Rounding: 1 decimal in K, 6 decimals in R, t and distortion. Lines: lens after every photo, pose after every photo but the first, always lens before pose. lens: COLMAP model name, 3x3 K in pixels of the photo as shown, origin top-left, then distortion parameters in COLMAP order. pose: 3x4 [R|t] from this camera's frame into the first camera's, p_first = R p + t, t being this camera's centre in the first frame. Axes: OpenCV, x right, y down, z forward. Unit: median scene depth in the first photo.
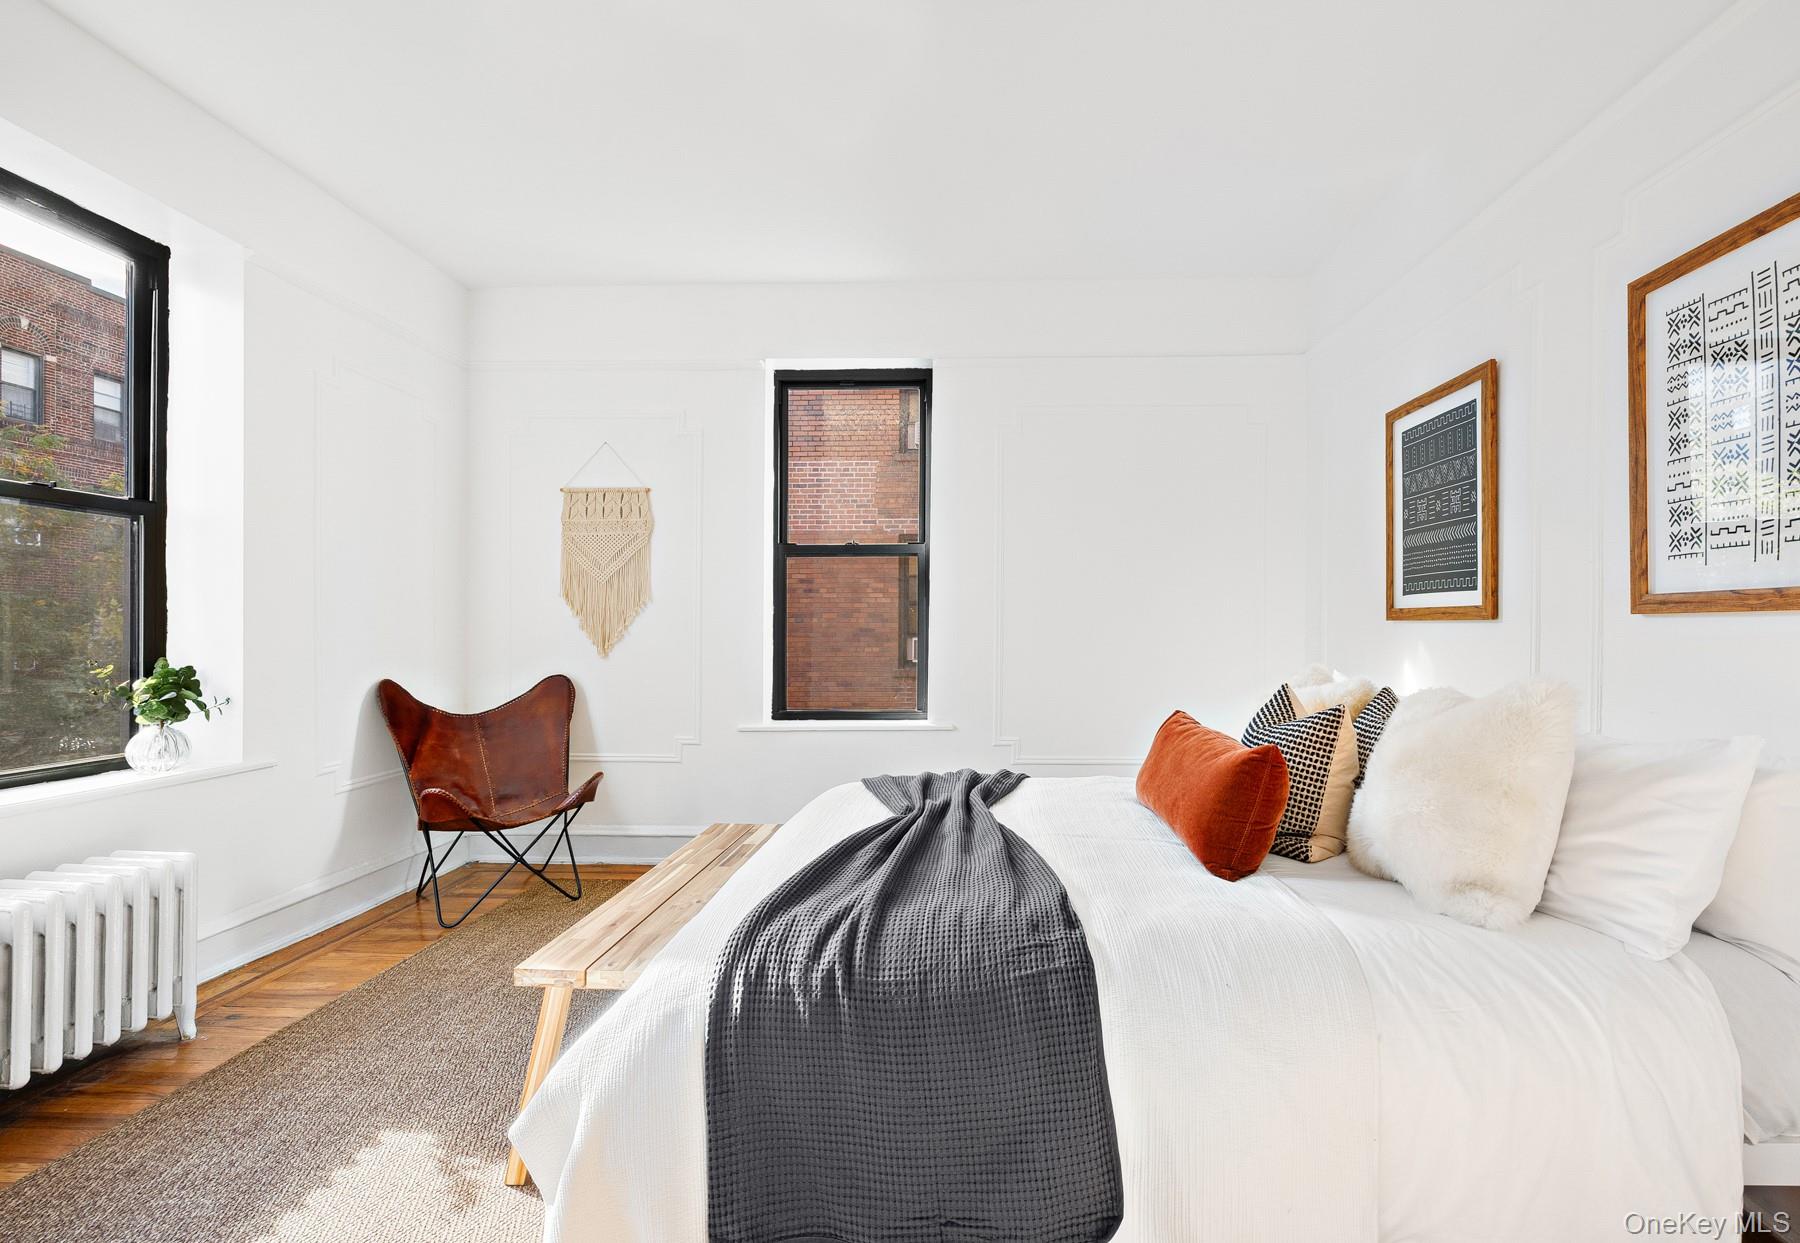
lens RADIAL K [[816.8, 0, 954.7], [0, 816.8, 630.3], [0, 0, 1]] dist [0.017741, 0.001297]
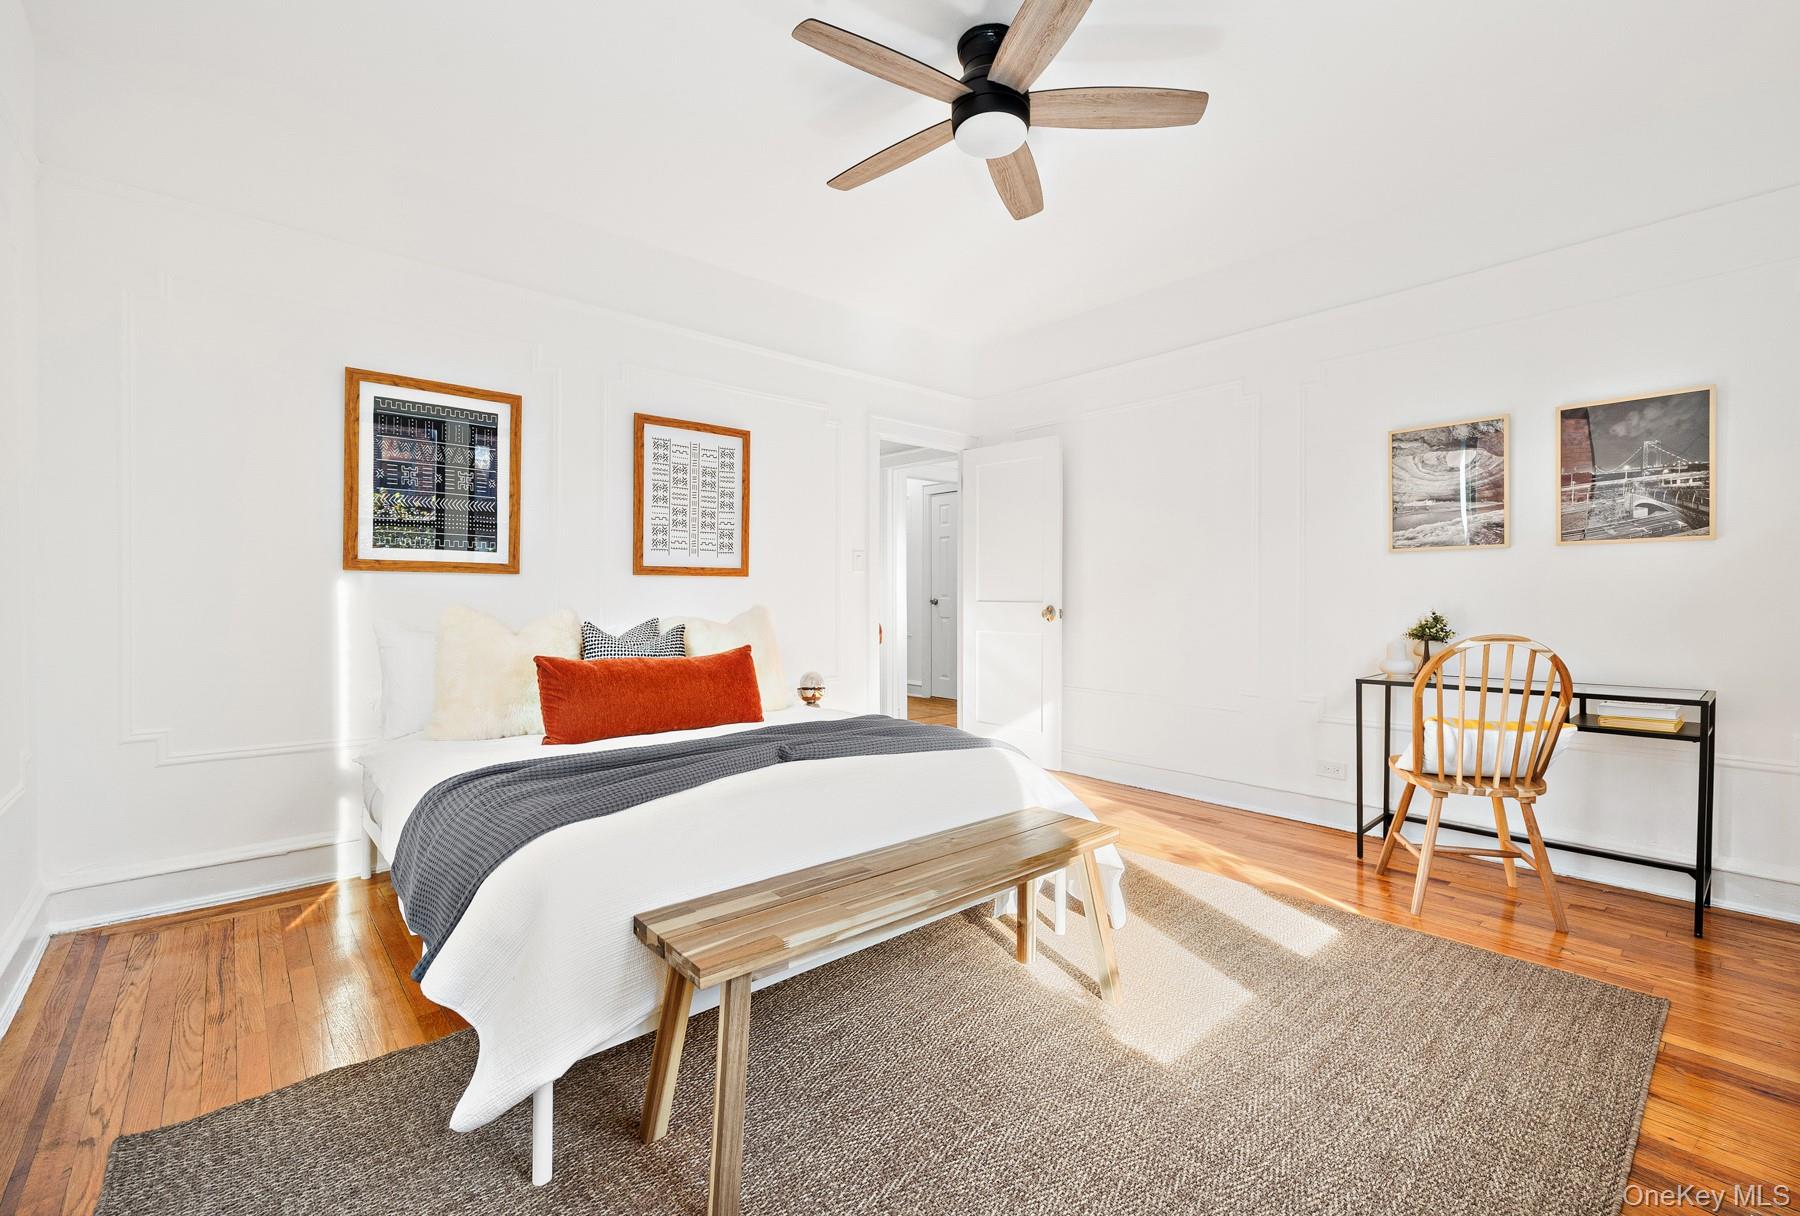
lens RADIAL K [[785.3, 0, 908.1], [0, 785.3, 599.4], [0, 0, 1]] dist [0.010020, -0.000430]
pose [[-0.680490, -0.010137, 0.732687, -0.693598], [-0.005026, 0.999945, 0.009167, 0.012714], [-0.732740, 0.002555, -0.680504, 1.192517]]
